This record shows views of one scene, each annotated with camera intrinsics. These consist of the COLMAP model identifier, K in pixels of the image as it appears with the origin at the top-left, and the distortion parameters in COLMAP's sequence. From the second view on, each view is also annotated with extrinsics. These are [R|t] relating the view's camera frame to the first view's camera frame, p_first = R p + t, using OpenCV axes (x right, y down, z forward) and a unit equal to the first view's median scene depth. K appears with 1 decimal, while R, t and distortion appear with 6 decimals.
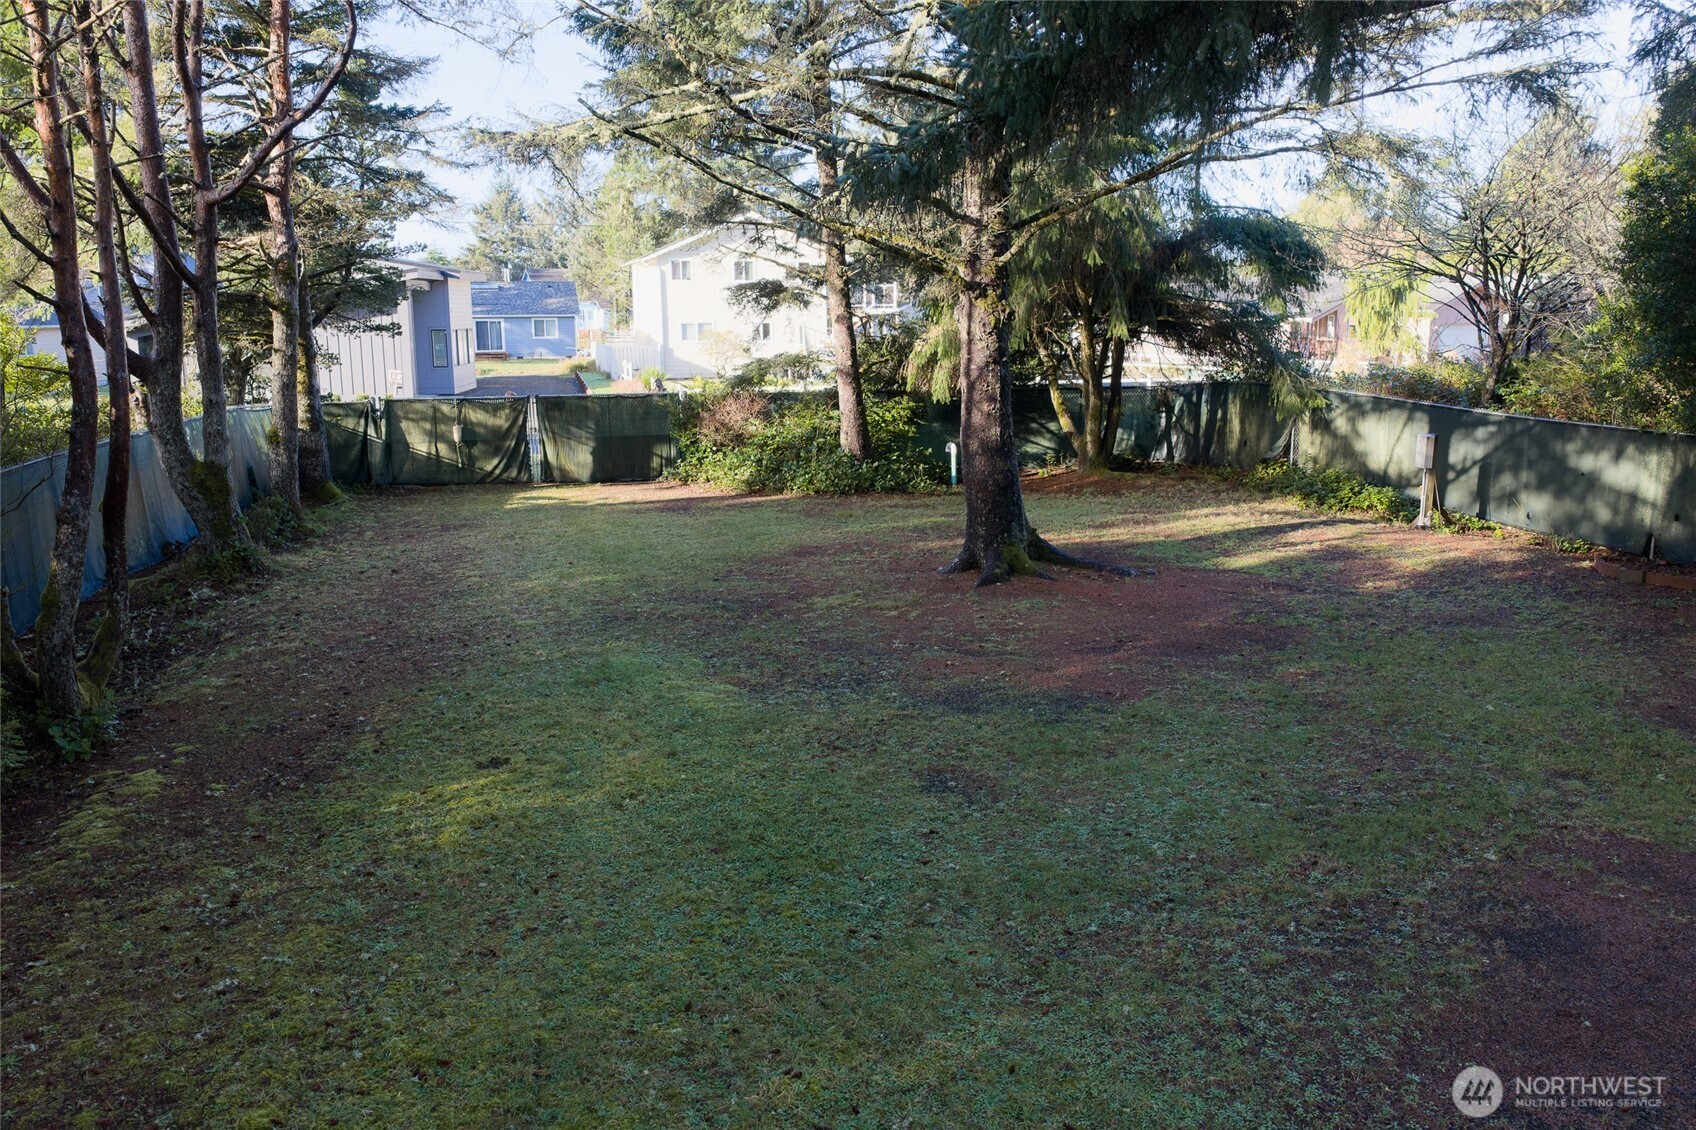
lens RADIAL K [[1404.8, 0, 858.0], [0, 1404.8, 564.0], [0, 0, 1]] dist [0.019506, -0.023088]
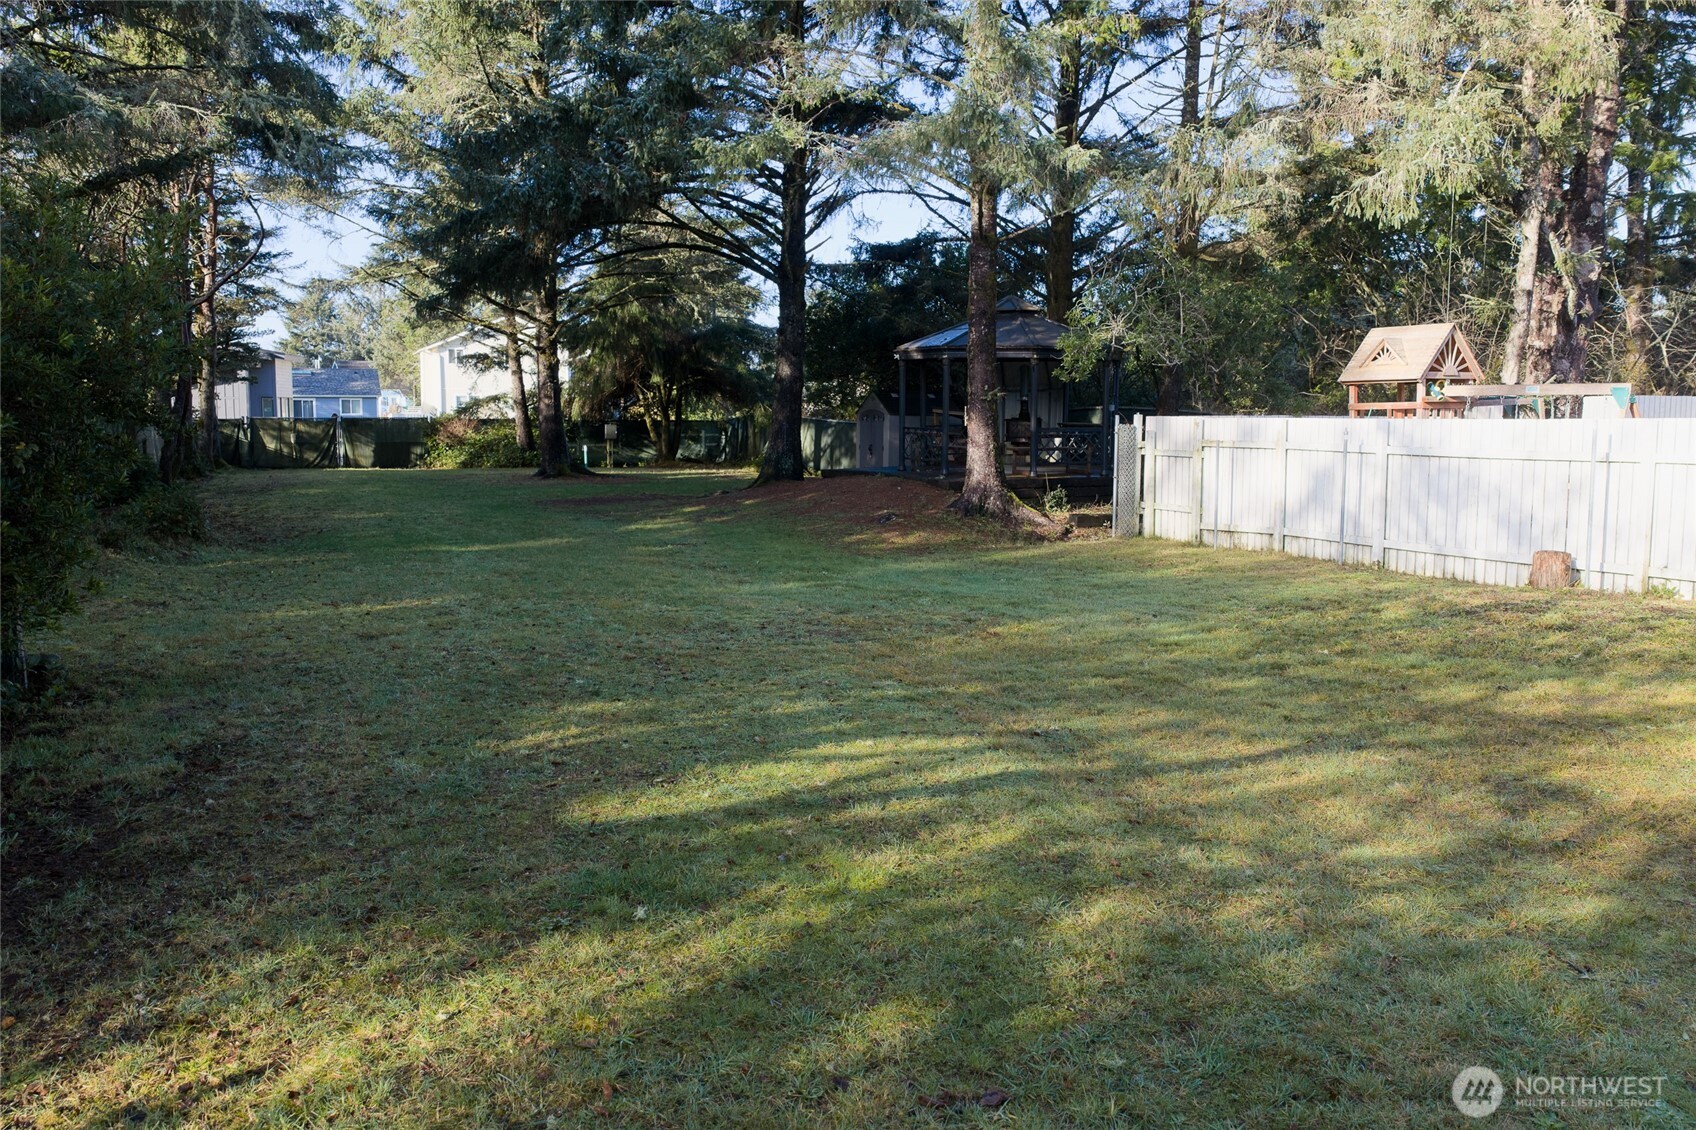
lens RADIAL K [[1404.8, 0, 854.3], [0, 1404.8, 556.0], [0, 0, 1]] dist [0.019506, -0.023088]
pose [[0.992242, -0.002228, 0.124298, 0.185893], [0.011902, 0.996949, -0.077143, 0.196215], [-0.123747, 0.078024, 0.989242, -0.793386]]
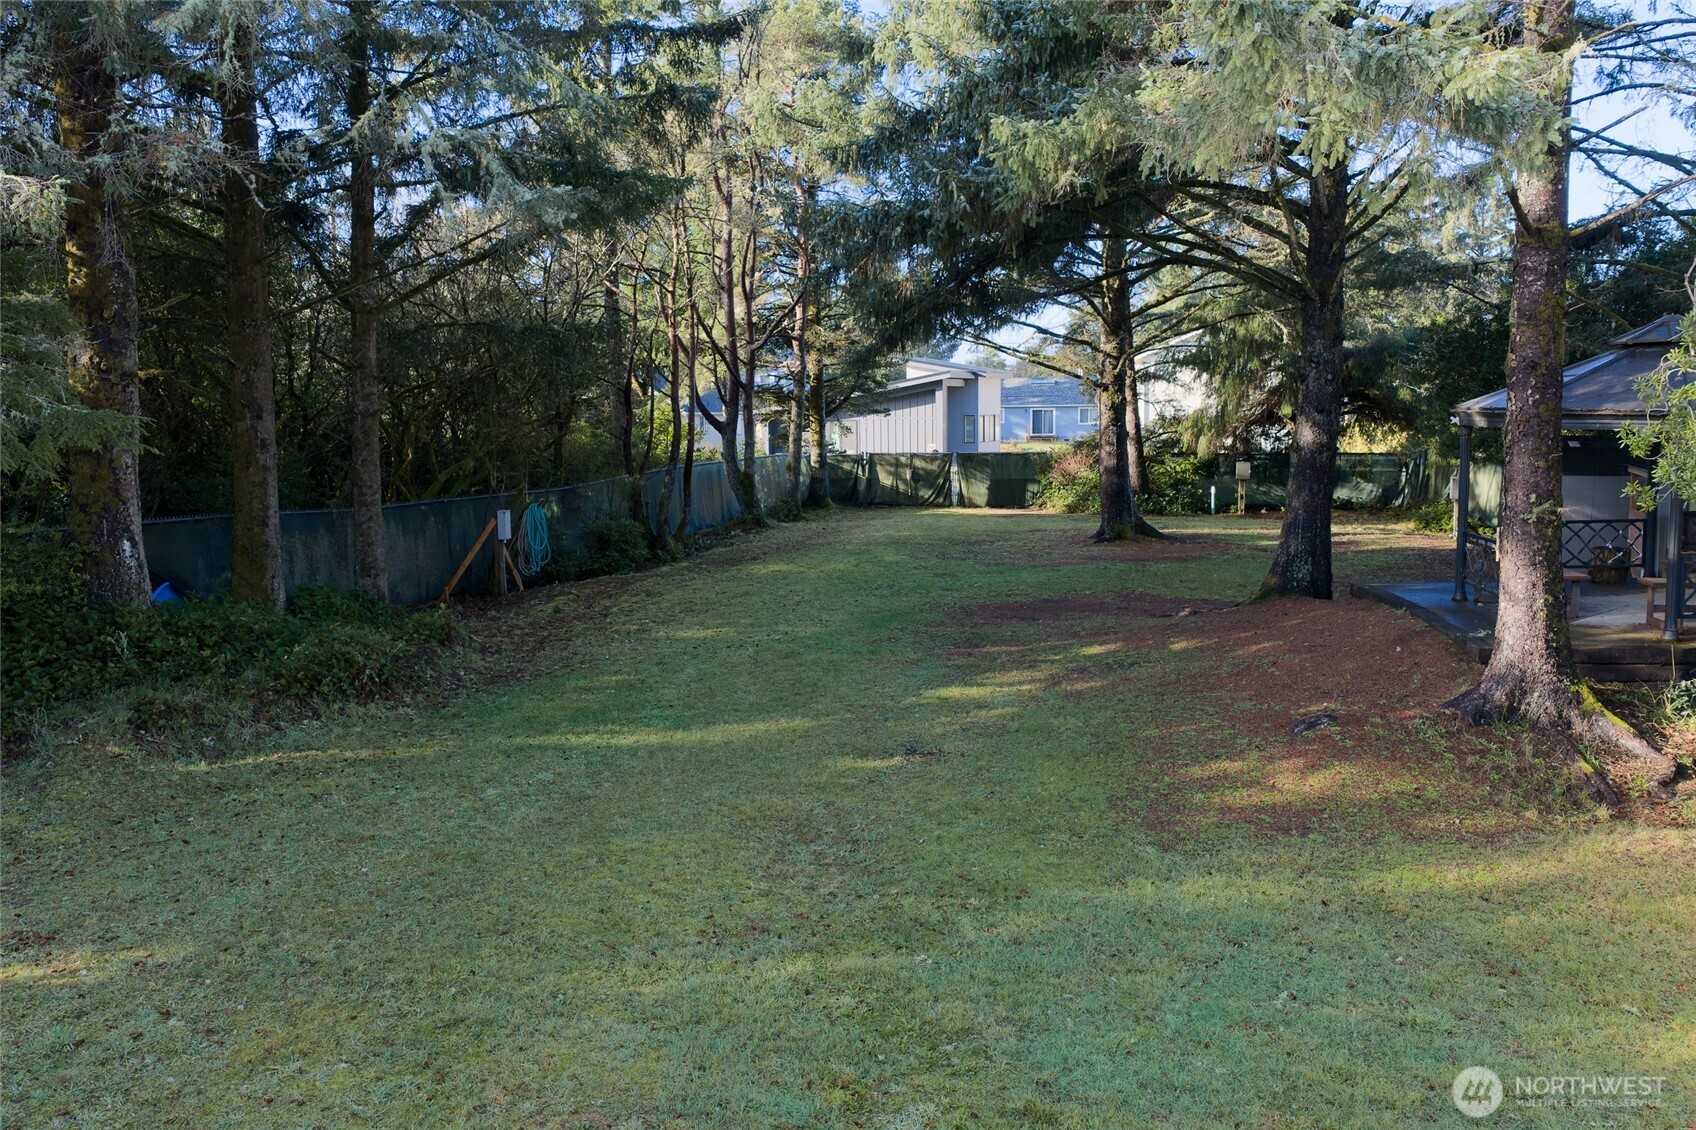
lens RADIAL K [[1404.8, 0, 855.4], [0, 1404.8, 560.6], [0, 0, 1]] dist [0.019506, -0.023088]
pose [[0.906002, 0.044293, -0.420950, 0.358379], [-0.071943, 0.996153, -0.050025, 0.095306], [0.417115, 0.075607, 0.905703, -0.508154]]
